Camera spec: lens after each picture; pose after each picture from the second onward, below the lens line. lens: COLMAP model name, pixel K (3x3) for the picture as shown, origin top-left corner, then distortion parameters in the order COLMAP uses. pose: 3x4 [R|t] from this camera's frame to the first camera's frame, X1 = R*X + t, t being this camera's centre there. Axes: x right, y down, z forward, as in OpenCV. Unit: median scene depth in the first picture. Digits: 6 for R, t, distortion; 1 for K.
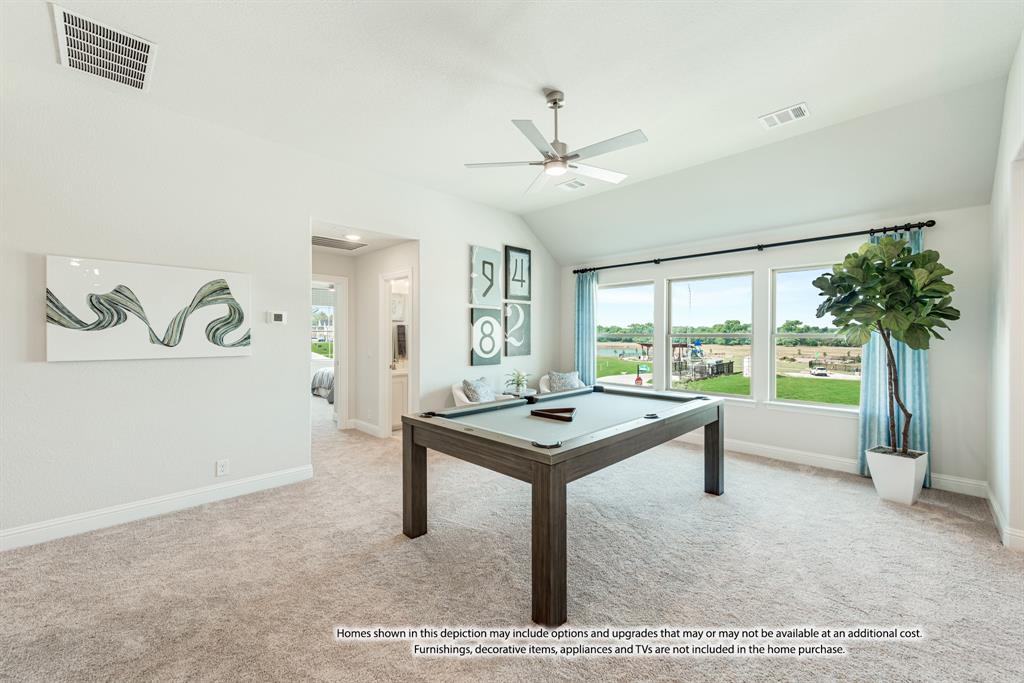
lens RADIAL K [[403.1, 0, 505.9], [0, 403.1, 334.3], [0, 0, 1]] dist [0.002817, 0.000052]
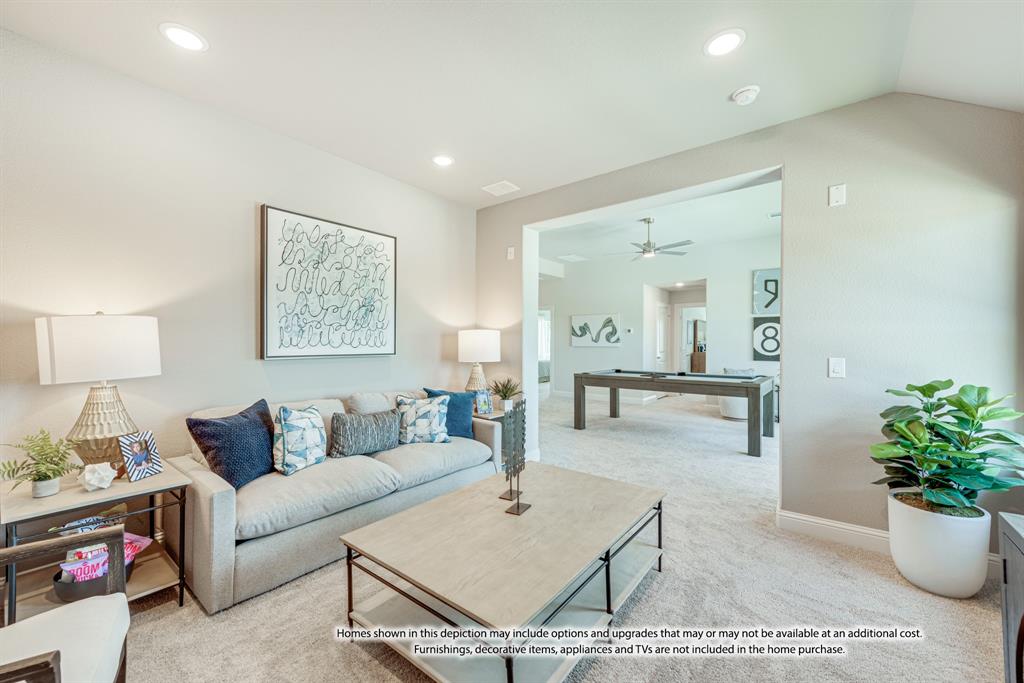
lens RADIAL K [[403.1, 0, 515.0], [0, 403.1, 340.6], [0, 0, 1]] dist [0.002817, 0.000052]
pose [[0.105115, -0.008516, -0.994424, 1.735521], [-0.003279, 0.999955, -0.008910, 0.039197], [0.994455, 0.004198, 0.105083, 0.100821]]
